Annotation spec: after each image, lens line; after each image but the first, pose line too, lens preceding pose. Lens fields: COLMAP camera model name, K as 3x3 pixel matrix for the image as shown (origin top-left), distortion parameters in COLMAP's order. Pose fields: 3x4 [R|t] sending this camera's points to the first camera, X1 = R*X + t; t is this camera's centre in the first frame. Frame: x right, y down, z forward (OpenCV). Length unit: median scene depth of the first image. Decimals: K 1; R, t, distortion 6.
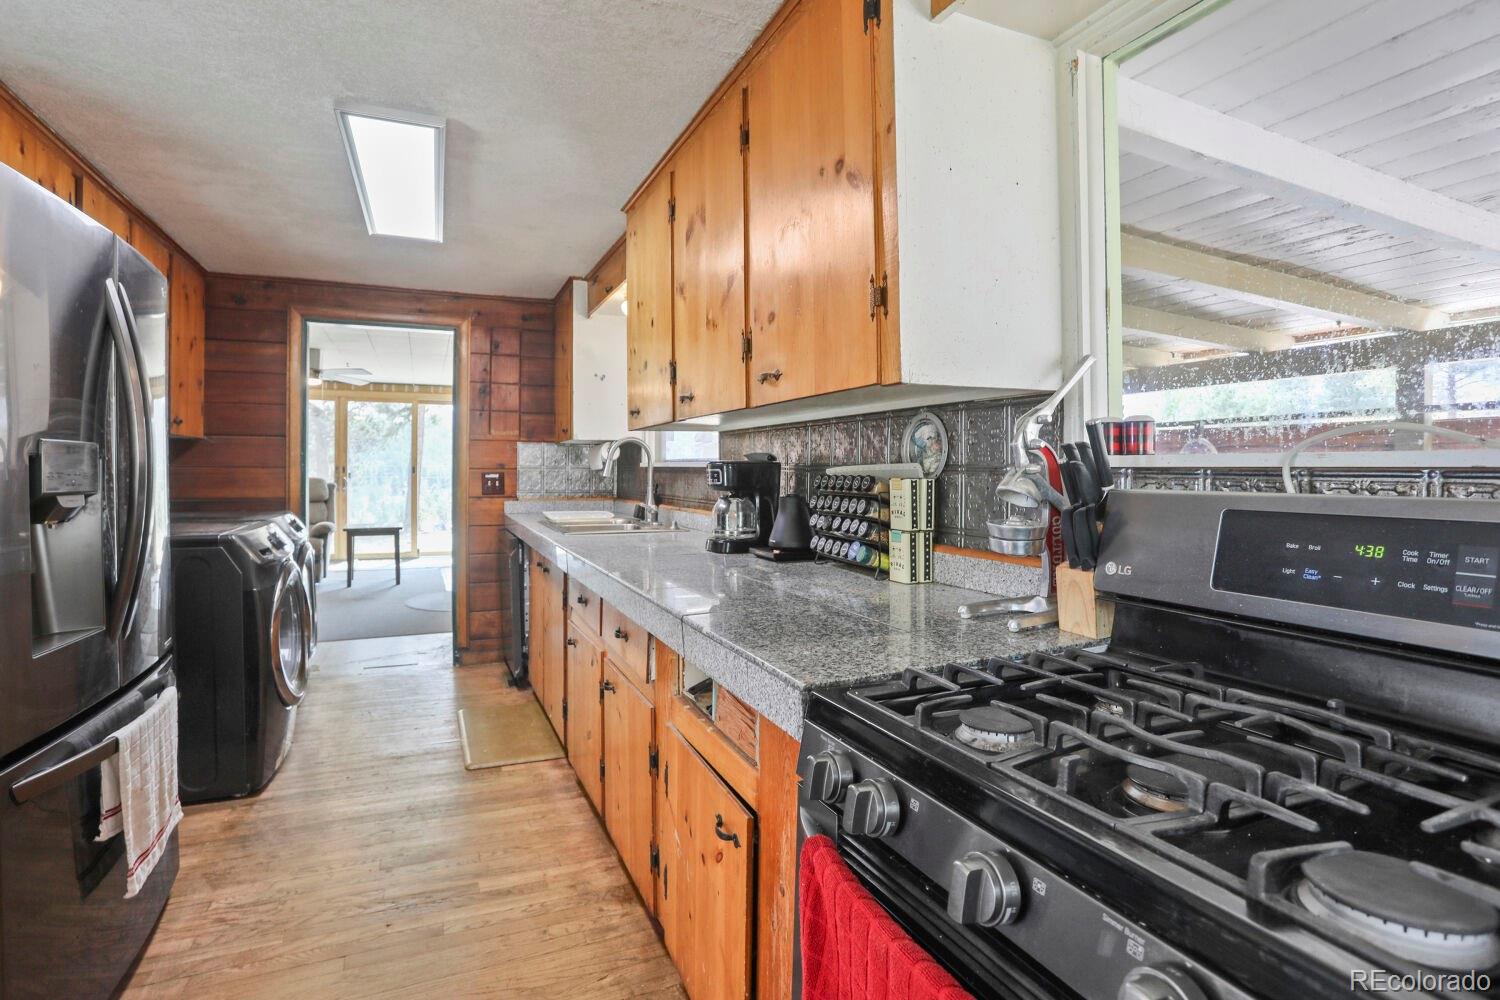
lens RADIAL K [[706.3, 0, 738.4], [0, 706.3, 472.3], [0, 0, 1]] dist [-0.019054, 0.000172]
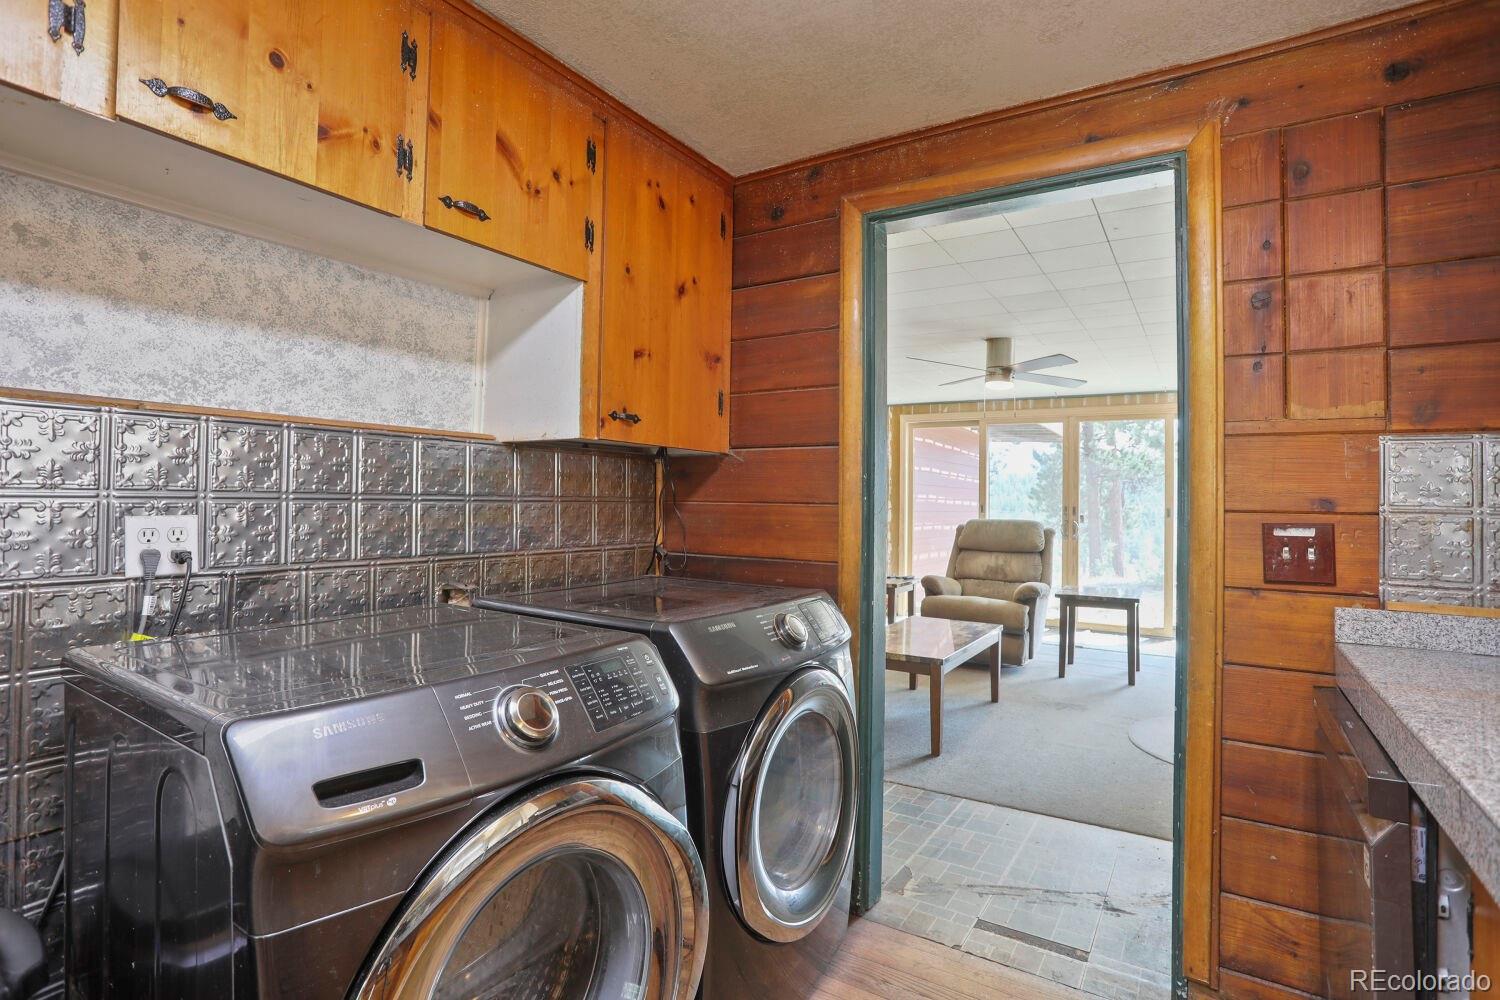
lens RADIAL K [[720.0, 0, 765.5], [0, 720.0, 477.2], [0, 0, 1]] dist [-0.041873, 0.015135]
pose [[0.554236, -0.023936, -0.832015, -0.197078], [-0.019218, 0.998952, -0.041540, -0.003021], [0.832138, 0.039013, 0.553195, 0.571060]]
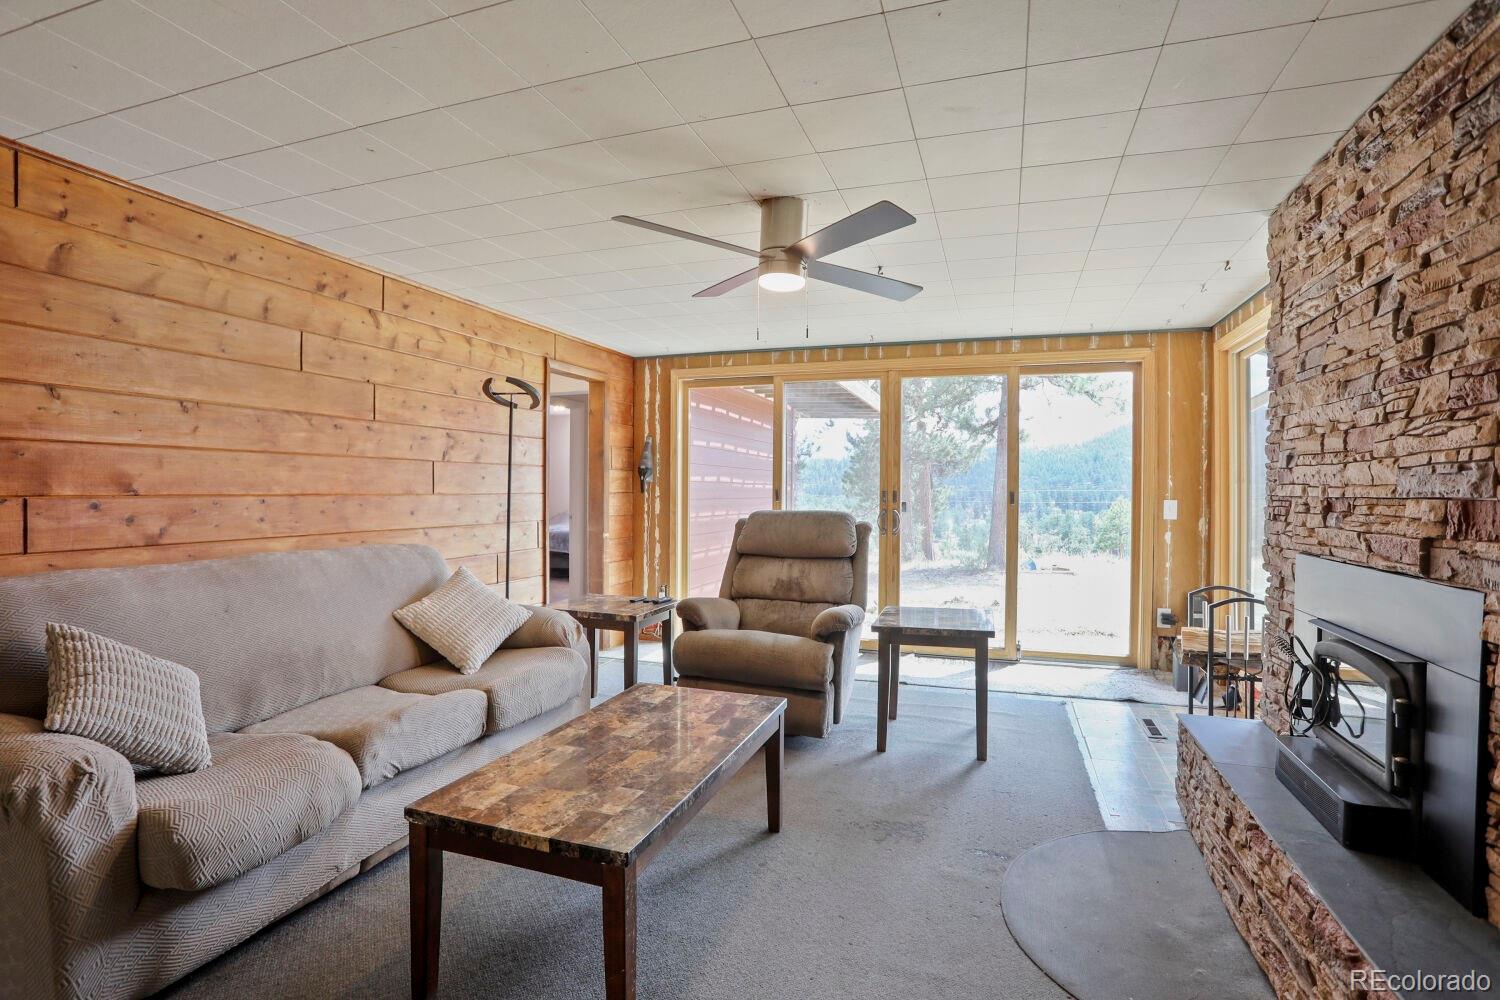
lens RADIAL K [[720.0, 0, 754.9], [0, 720.0, 498.7], [0, 0, 1]] dist [-0.041873, 0.015135]
pose [[0.728556, 0.006084, -0.684959, -0.478316], [-0.004216, 0.999981, 0.004398, -0.007769], [0.684973, -0.000317, 0.728568, 0.975509]]
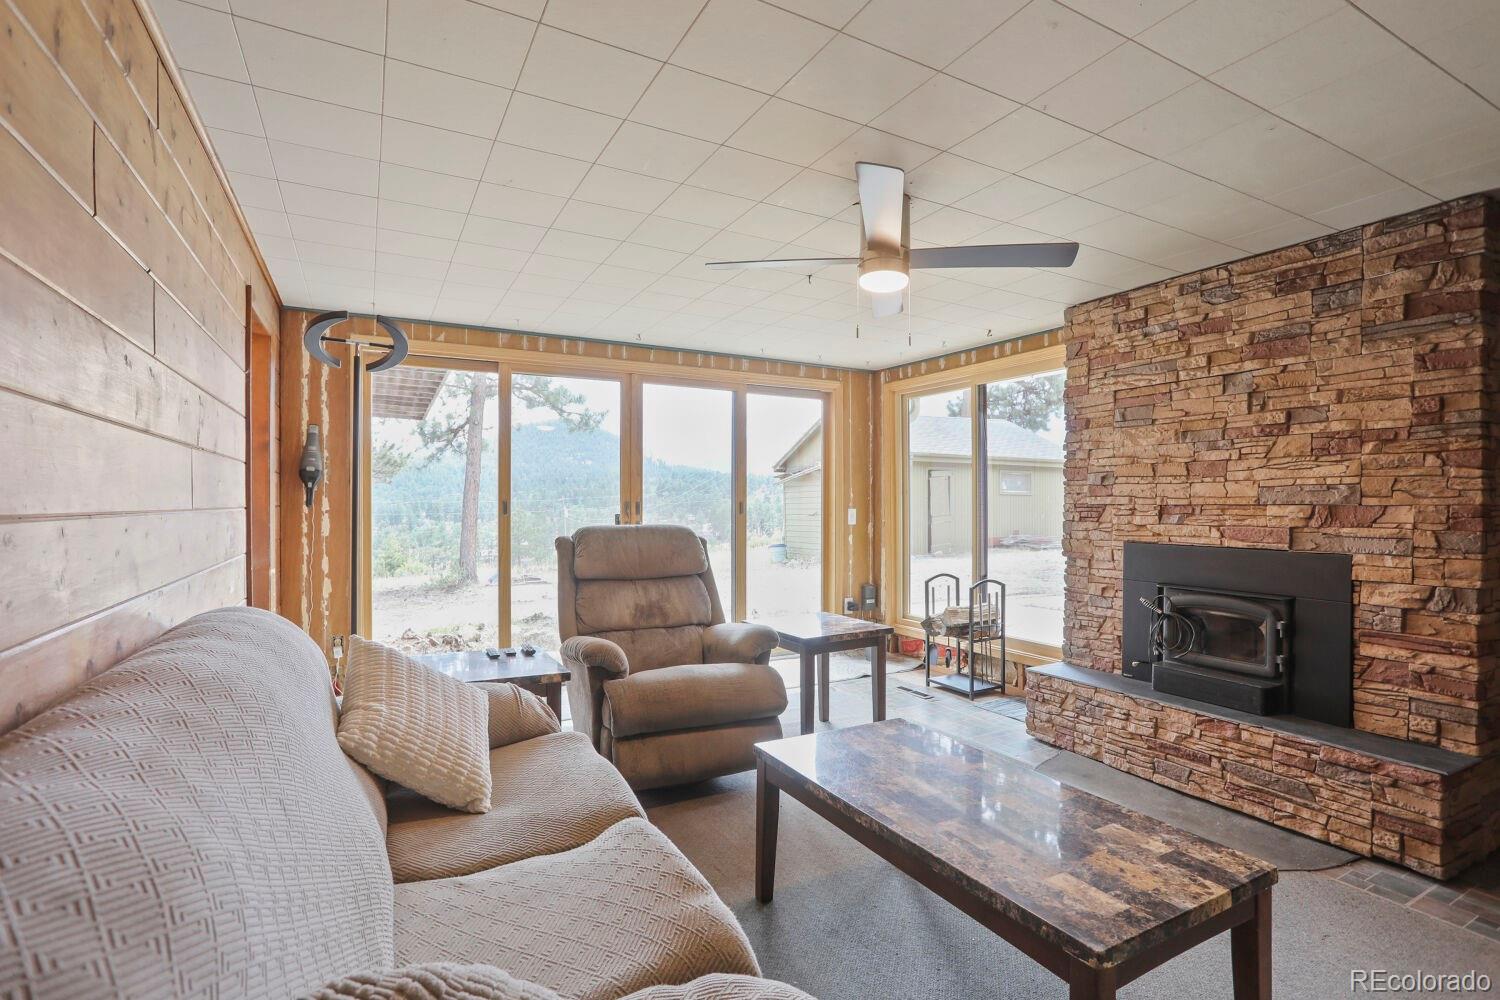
lens RADIAL K [[720.0, 0, 763.6], [0, 720.0, 511.9], [0, 0, 1]] dist [-0.041873, 0.015135]
pose [[0.997629, -0.005841, 0.068579, -1.000695], [0.005262, 0.999949, 0.008617, -0.009372], [-0.068626, -0.008236, 0.997608, 0.869787]]
